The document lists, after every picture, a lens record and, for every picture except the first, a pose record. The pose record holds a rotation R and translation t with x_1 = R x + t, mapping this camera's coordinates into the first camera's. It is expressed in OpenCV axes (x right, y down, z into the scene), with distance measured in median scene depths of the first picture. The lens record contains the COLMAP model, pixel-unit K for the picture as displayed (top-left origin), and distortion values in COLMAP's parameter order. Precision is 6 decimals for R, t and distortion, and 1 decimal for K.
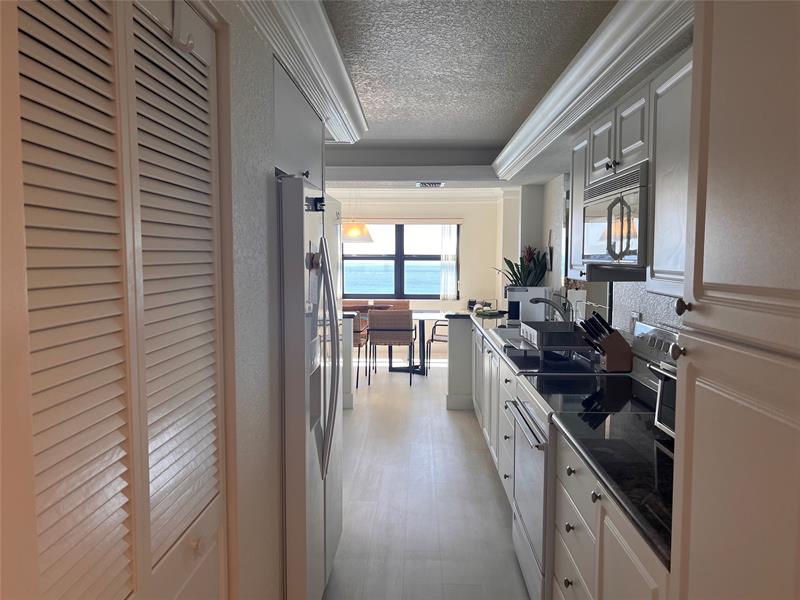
lens RADIAL K [[607.4, 0, 404.1], [0, 607.4, 306.9], [0, 0, 1]] dist [0.071009, -0.086419]
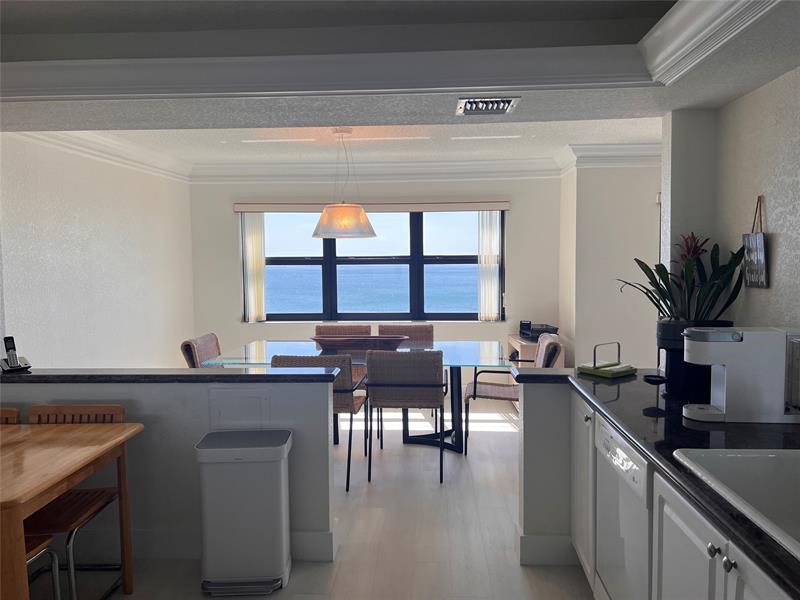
lens RADIAL K [[607.4, 0, 404.1], [0, 607.4, 306.9], [0, 0, 1]] dist [0.071009, -0.086419]
pose [[0.999699, -0.010646, -0.022087, -0.007815], [0.010591, 0.999940, -0.002619, -0.029219], [0.022114, 0.002384, 0.999753, 0.342672]]
